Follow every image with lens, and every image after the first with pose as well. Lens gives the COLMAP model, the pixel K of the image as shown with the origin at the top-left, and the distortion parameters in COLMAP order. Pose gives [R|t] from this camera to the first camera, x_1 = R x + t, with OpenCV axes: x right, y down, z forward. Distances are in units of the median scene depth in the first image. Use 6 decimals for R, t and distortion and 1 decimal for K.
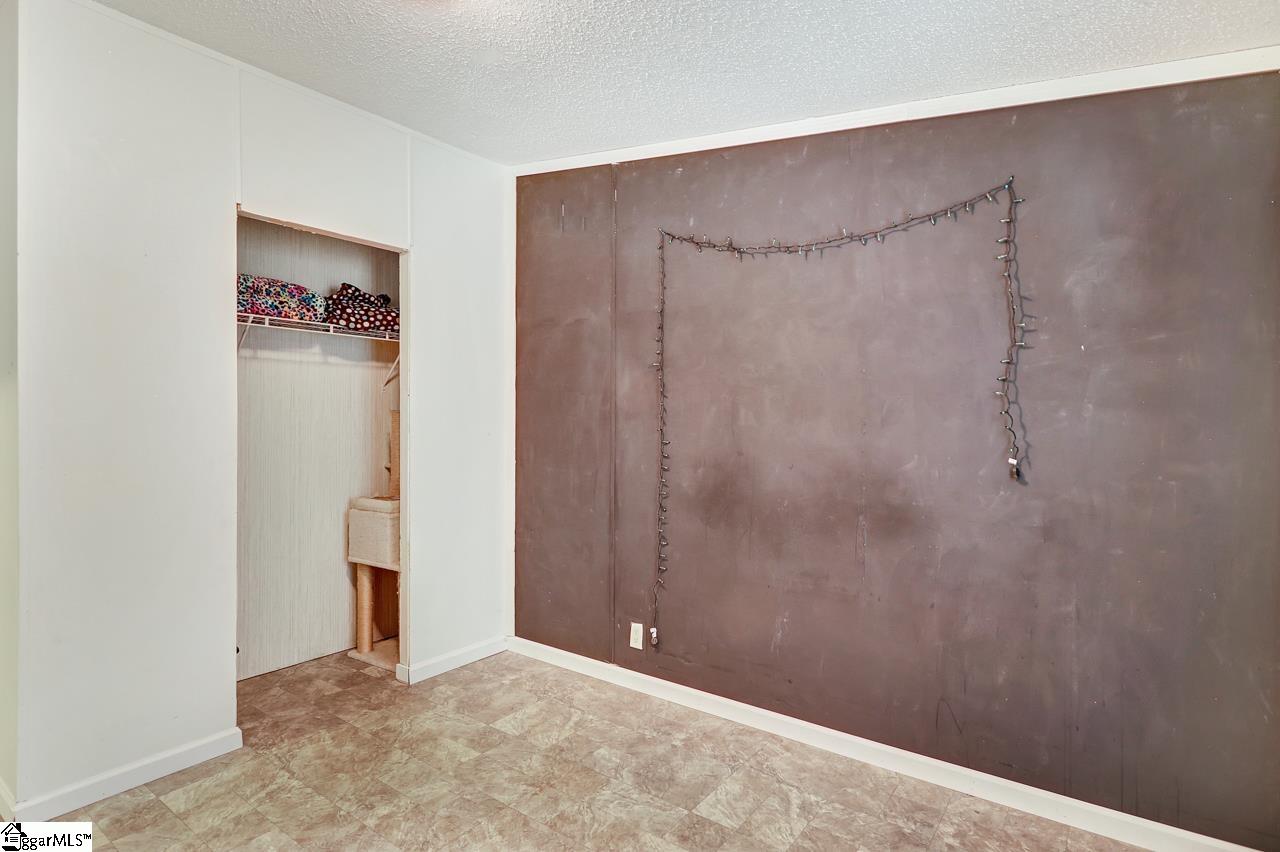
lens RADIAL K [[689.8, 0, 640.0], [0, 689.8, 426.0], [0, 0, 1]] dist [0.000180, 0.000003]
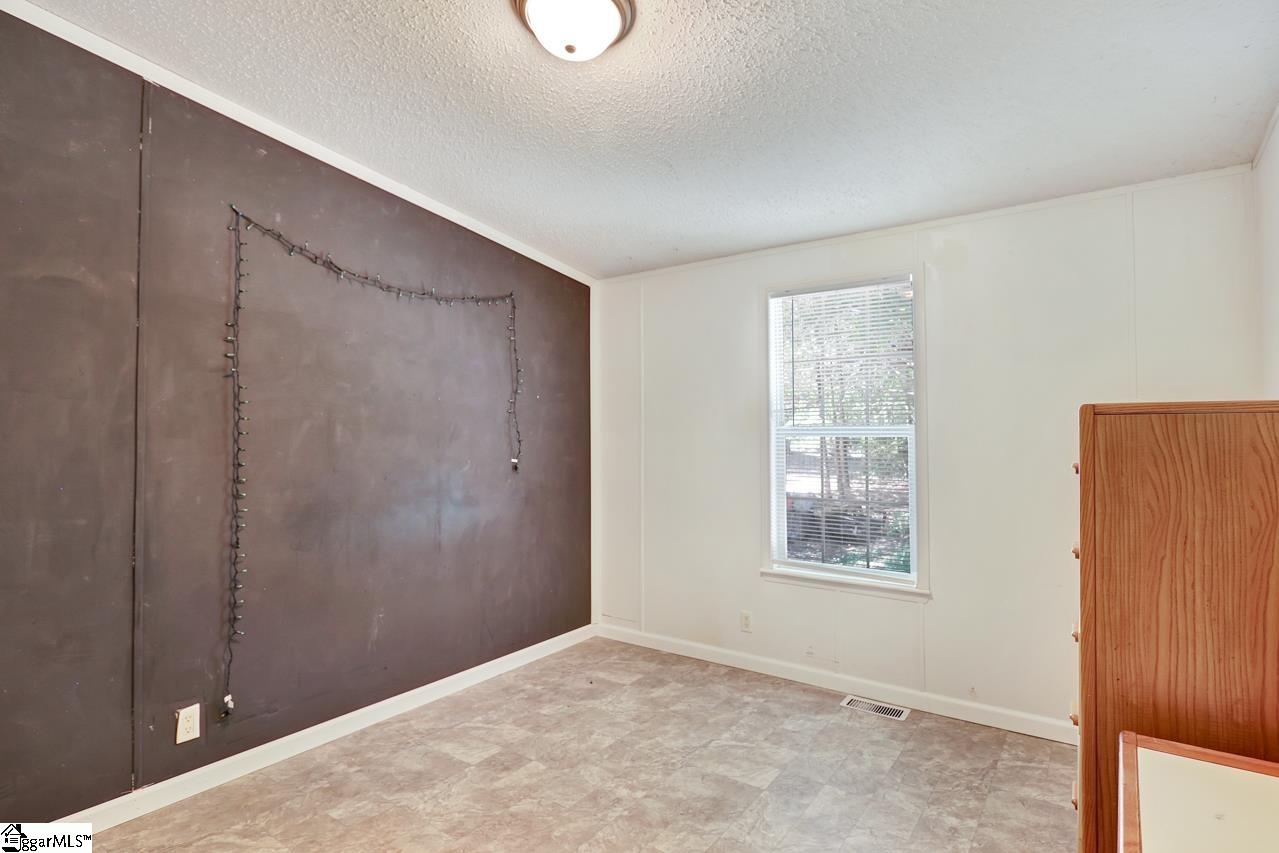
lens RADIAL K [[640.1, 0, 639.5], [0, 640.1, 426.5], [0, 0, 1]] dist [0.015560, 0.000303]
pose [[-0.023240, 0.009563, 0.999684, -0.825623], [0.010506, 0.999901, -0.009321, -0.011168], [-0.999675, 0.010286, -0.023339, 0.586834]]
